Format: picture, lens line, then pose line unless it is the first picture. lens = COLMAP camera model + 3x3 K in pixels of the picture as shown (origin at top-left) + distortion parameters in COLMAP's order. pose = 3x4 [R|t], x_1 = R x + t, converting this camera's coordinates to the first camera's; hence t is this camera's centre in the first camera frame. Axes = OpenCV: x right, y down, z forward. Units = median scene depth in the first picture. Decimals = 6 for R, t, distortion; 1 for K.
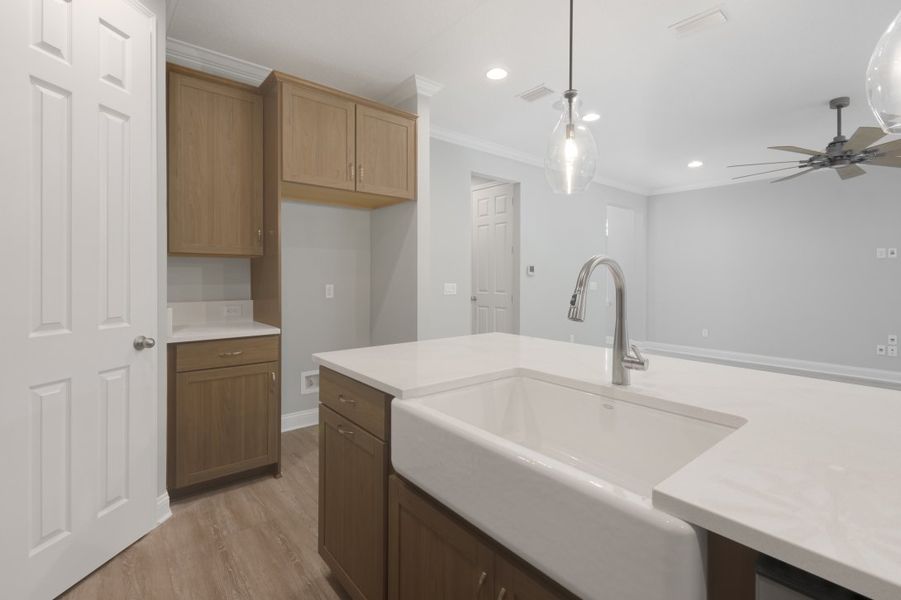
lens RADIAL K [[408.1, 0, 451.7], [0, 408.1, 279.8], [0, 0, 1]] dist [0.000551, -0.000092]
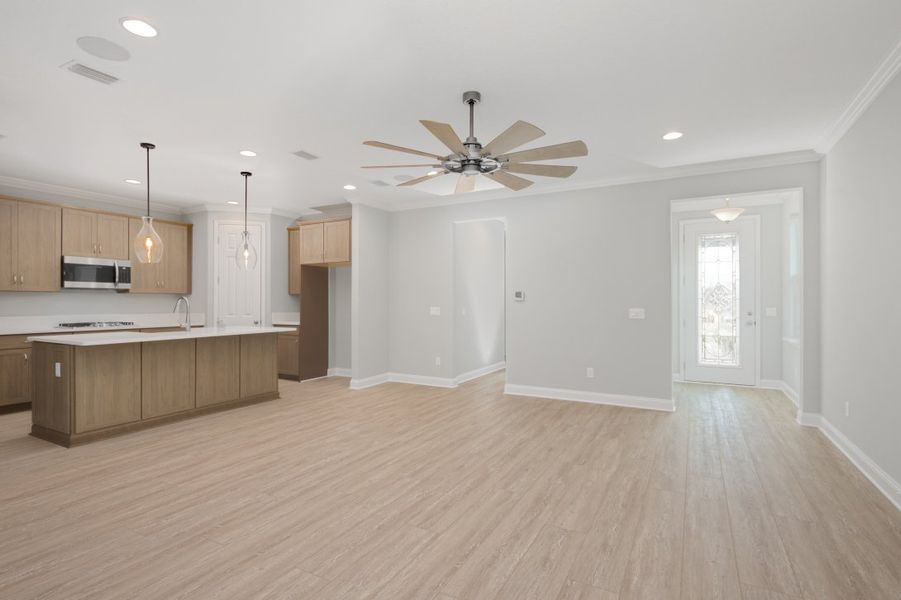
lens RADIAL K [[445.8, 0, 450.5], [0, 445.8, 300.0], [0, 0, 1]] dist [0.000128, -0.000257]
pose [[0.369831, -0.004322, -0.929089, 2.364628], [-0.004283, 0.999971, -0.006356, -0.010178], [0.929089, 0.006330, 0.369802, 0.811746]]
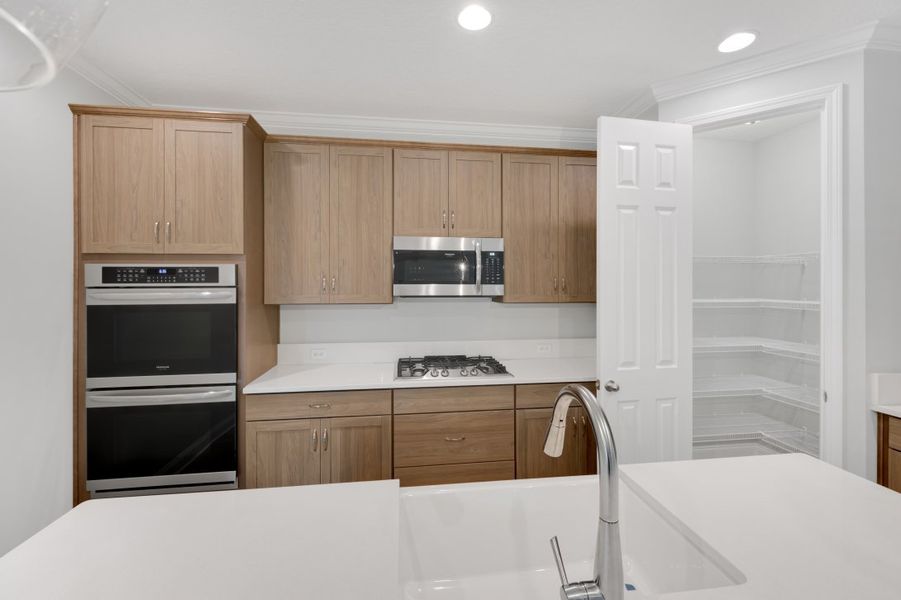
lens RADIAL K [[372.9, 0, 447.2], [0, 372.9, 285.1], [0, 0, 1]] dist [0.001564, 0.000175]
pose [[-0.536885, -0.003025, -0.843650, 0.452344], [-0.005691, 0.999984, 0.000036, -0.103379], [0.843636, 0.004821, -0.536894, 0.509495]]
